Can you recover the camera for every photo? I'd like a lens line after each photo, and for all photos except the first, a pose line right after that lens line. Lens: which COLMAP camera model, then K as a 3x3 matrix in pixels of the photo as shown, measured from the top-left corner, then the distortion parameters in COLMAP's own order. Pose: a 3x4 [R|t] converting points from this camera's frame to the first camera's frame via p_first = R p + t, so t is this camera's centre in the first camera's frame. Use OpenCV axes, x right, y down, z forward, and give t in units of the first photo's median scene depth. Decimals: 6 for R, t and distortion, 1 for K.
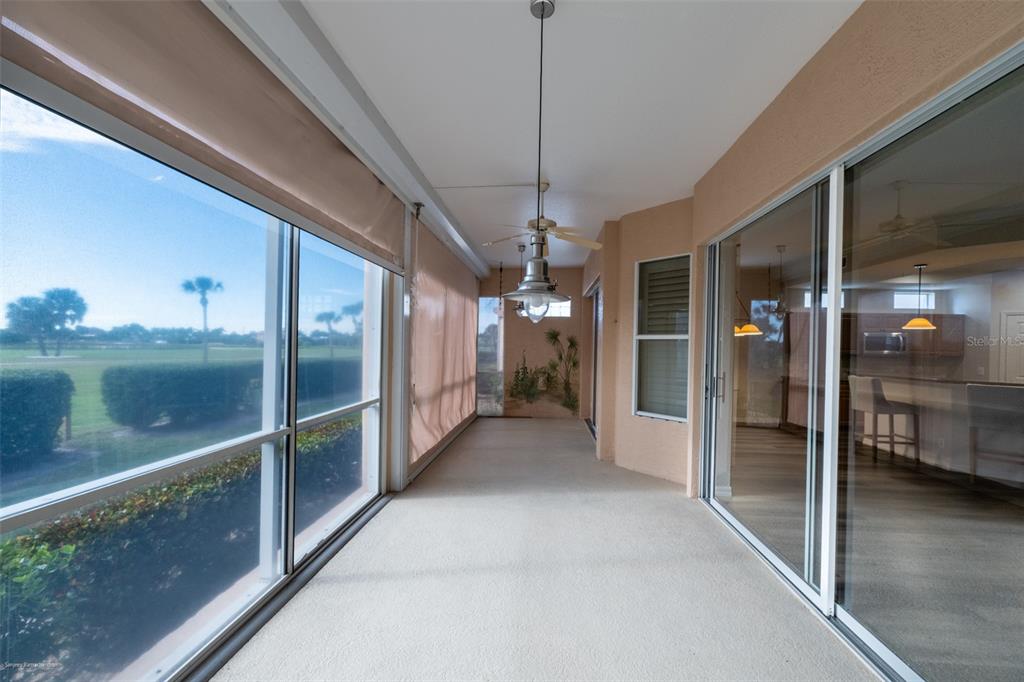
lens RADIAL K [[408.1, 0, 517.0], [0, 408.1, 341.2], [0, 0, 1]] dist [0.001962, 0.000595]
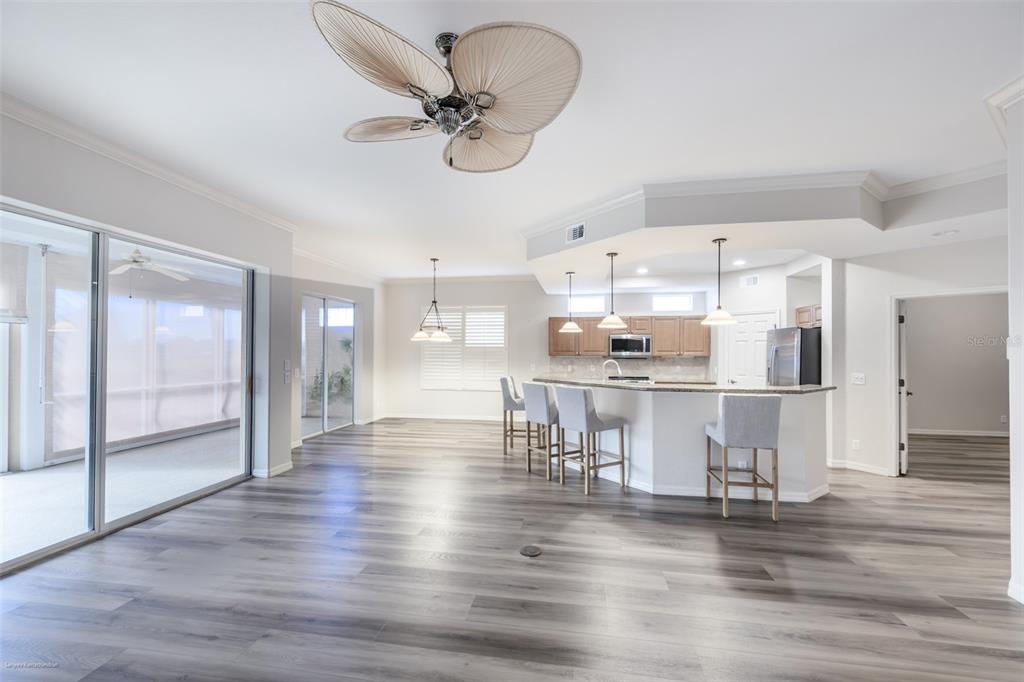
lens RADIAL K [[408.1, 0, 507.2], [0, 408.1, 348.6], [0, 0, 1]] dist [0.001962, 0.000595]
pose [[0.995023, -0.016464, -0.098273, 0.626644], [0.016635, 0.999861, 0.000922, 0.007276], [0.098244, -0.002552, 0.995159, -0.053851]]
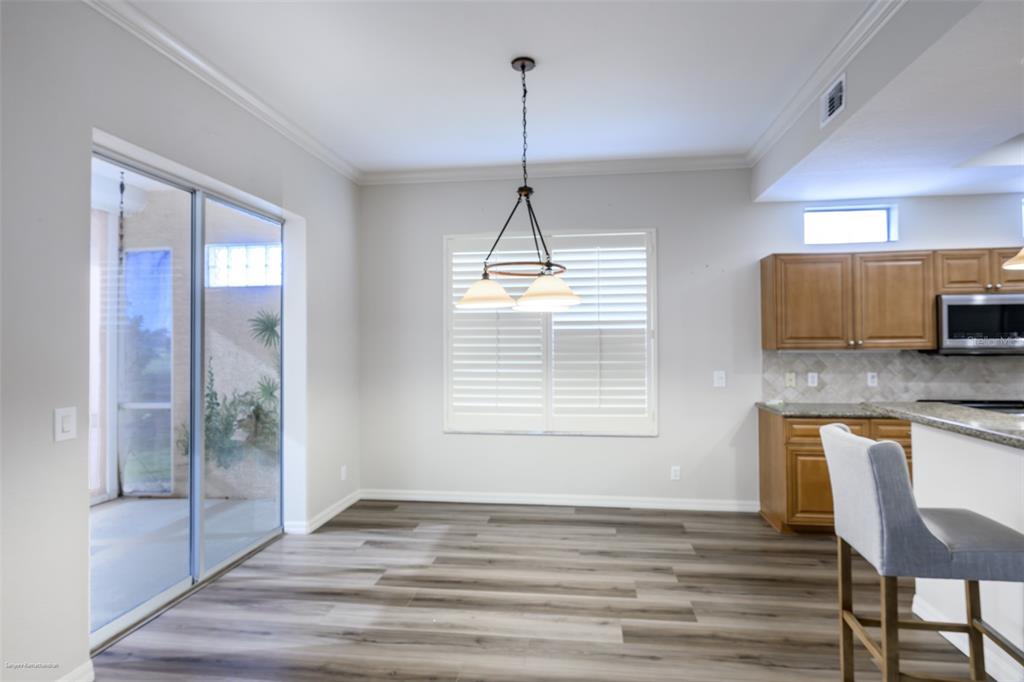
lens RADIAL K [[528.9, 0, 505.4], [0, 528.9, 337.9], [0, 0, 1]] dist [0.002386, 0.000720]
pose [[0.997159, -0.026422, -0.070542, 0.408794], [0.026336, 0.999651, -0.002140, 0.009647], [0.070574, 0.000277, 0.997506, 0.402644]]
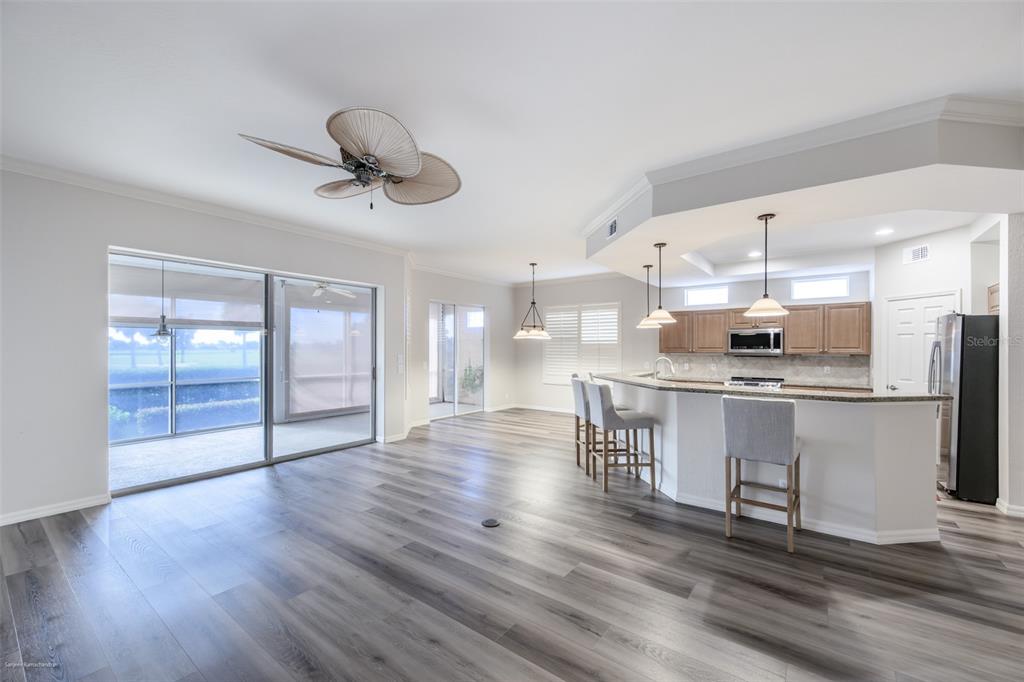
lens RADIAL K [[408.1, 0, 518.5], [0, 408.1, 347.7], [0, 0, 1]] dist [0.001962, 0.000595]
pose [[0.844269, -0.017909, -0.535620, 0.854586], [0.019012, 0.999813, -0.003462, 0.012059], [0.535582, -0.007261, 0.844452, -0.025187]]
